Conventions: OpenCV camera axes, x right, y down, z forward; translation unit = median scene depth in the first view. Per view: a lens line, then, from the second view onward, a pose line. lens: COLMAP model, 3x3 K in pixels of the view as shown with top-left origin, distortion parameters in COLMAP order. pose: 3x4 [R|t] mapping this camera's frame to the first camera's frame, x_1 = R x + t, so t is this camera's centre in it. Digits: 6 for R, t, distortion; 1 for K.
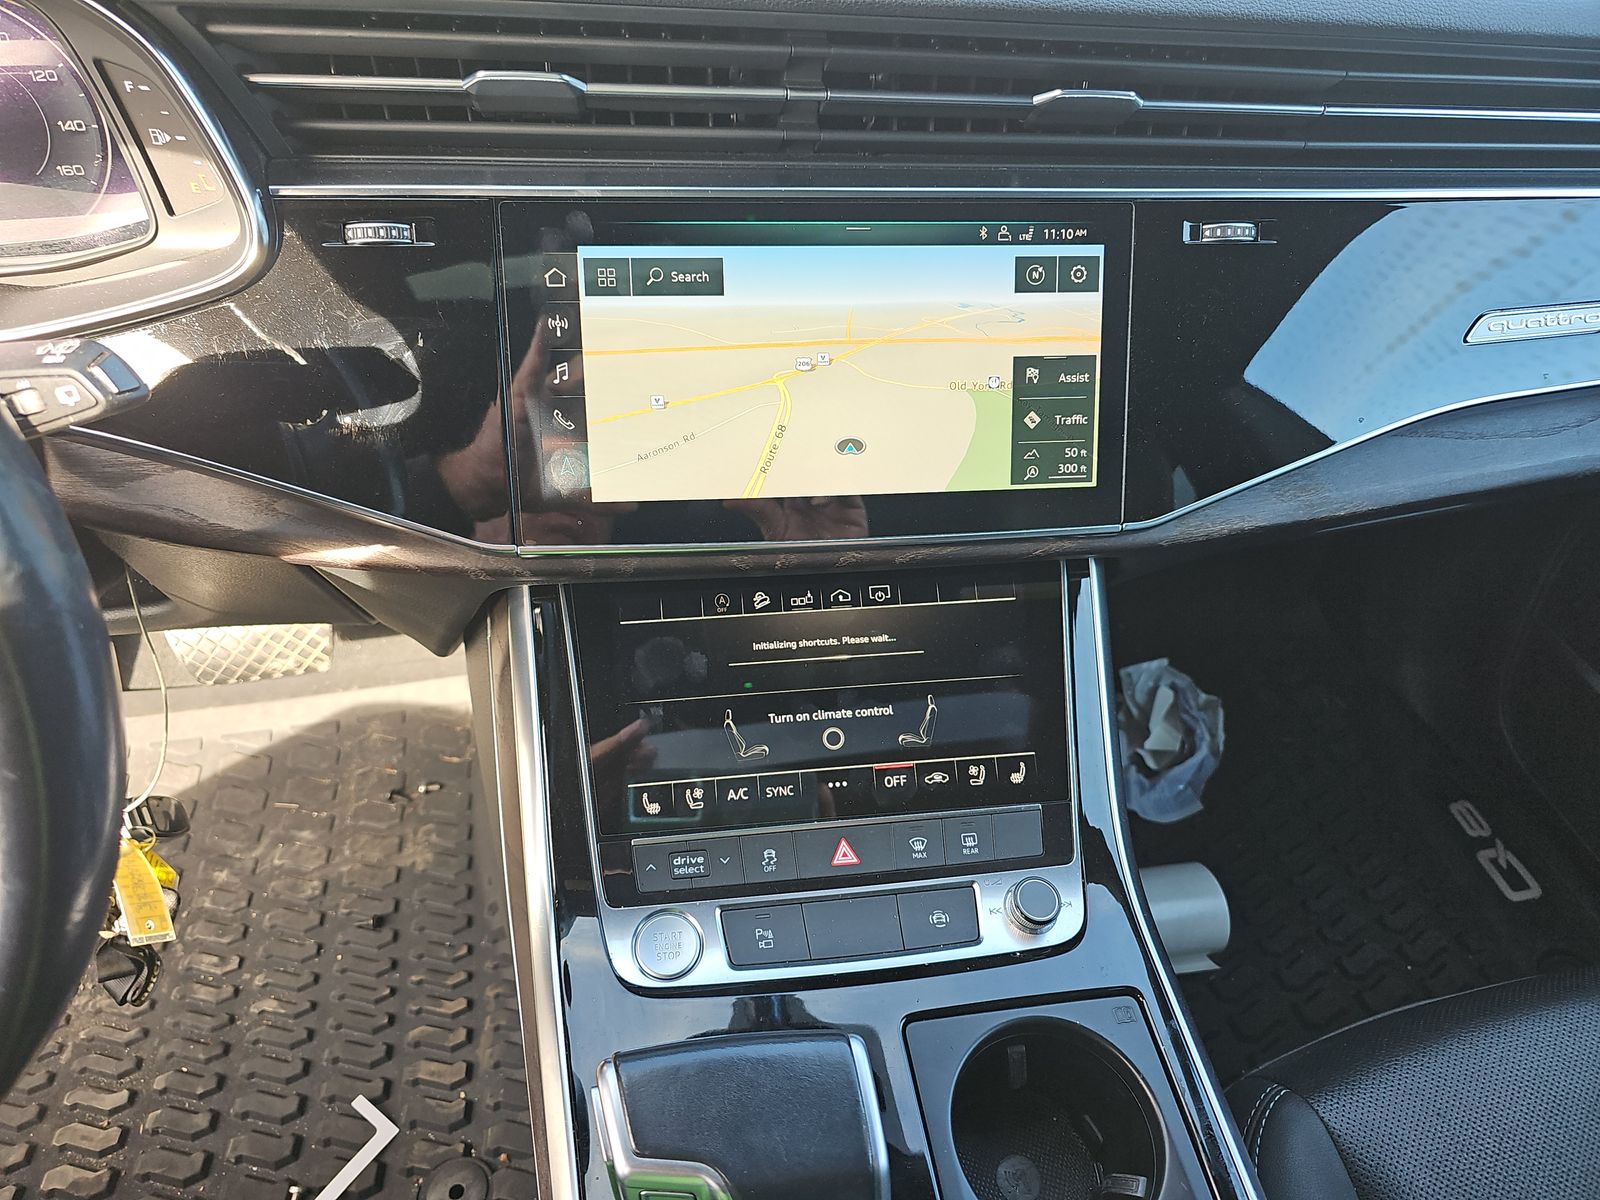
lens RADIAL K [[1000.4, 0, 800.0], [0, 1000.4, 600.0], [0, 0, 1]] dist [0.006944, -0.001104]
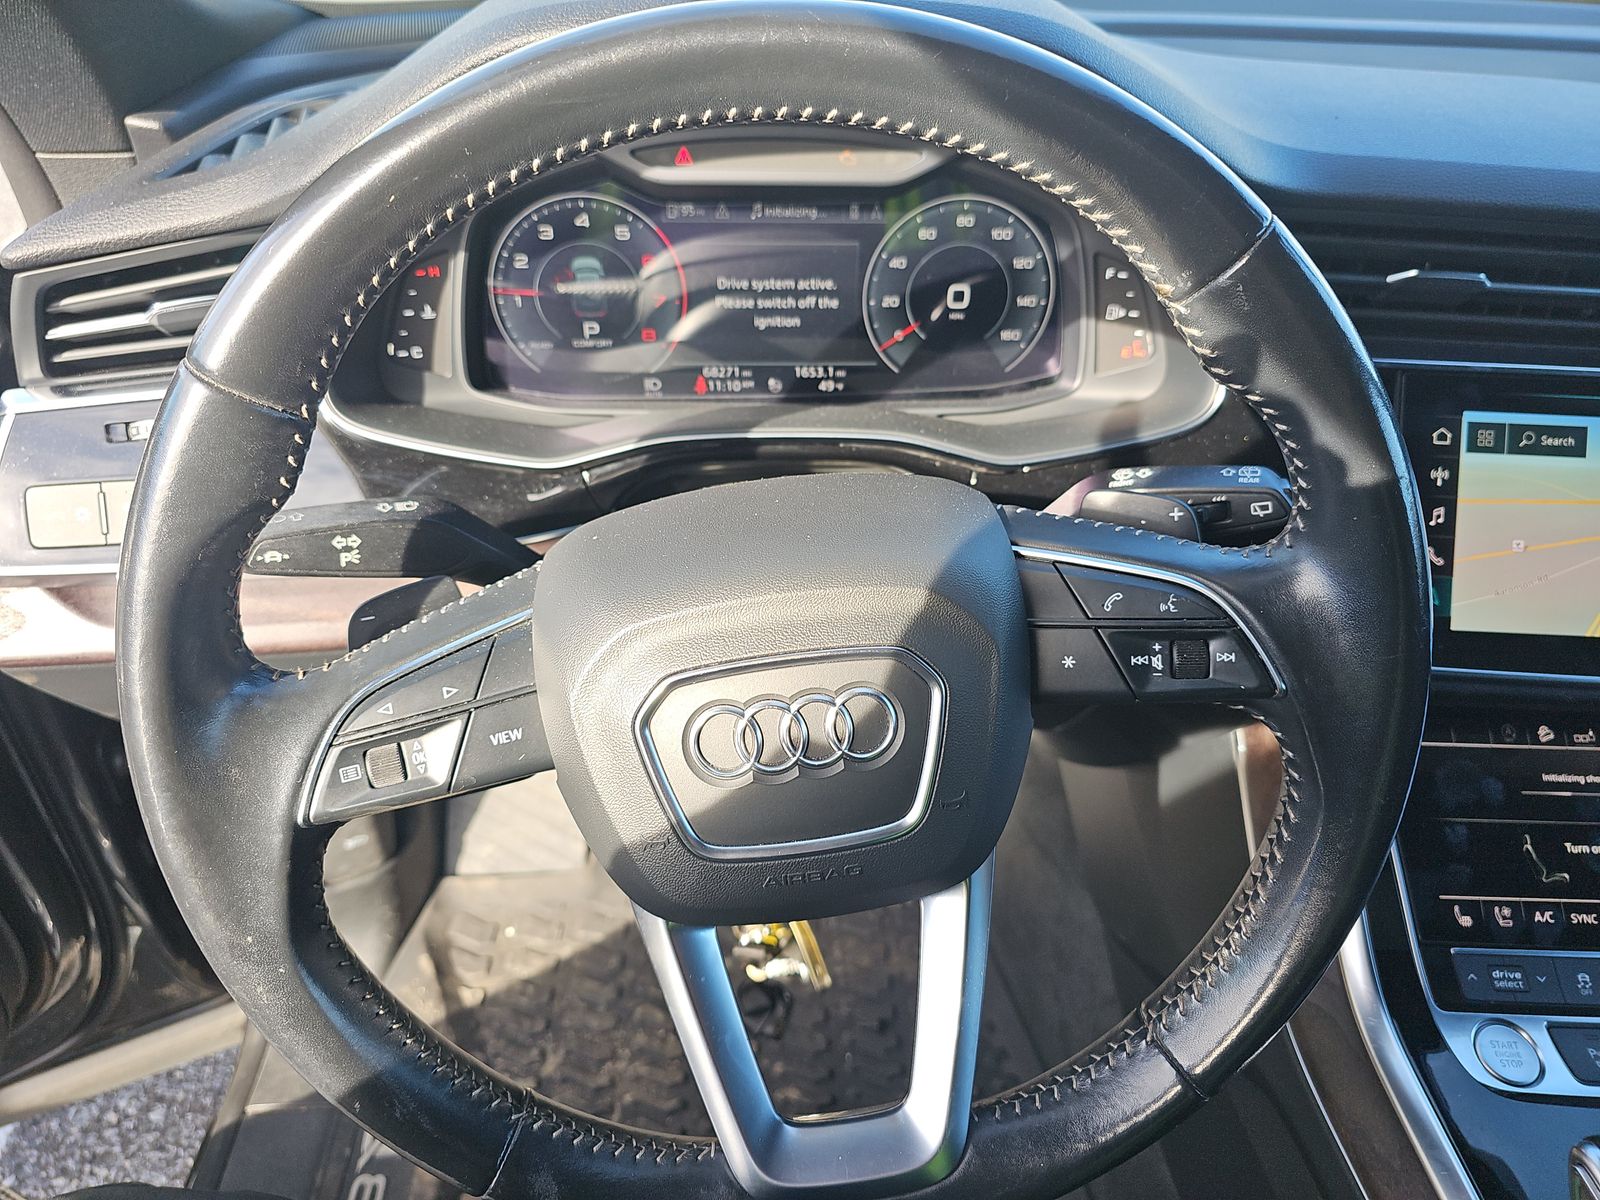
lens RADIAL K [[1050.3, 0, 727.5], [0, 1050.3, 603.4], [0, 0, 1]] dist [-0.019536, -0.002818]
pose [[0.983274, 0.071114, -0.167674, -0.754273], [-0.094972, 0.985748, -0.138858, 0.103071], [0.155410, 0.152459, 0.976014, -0.245629]]
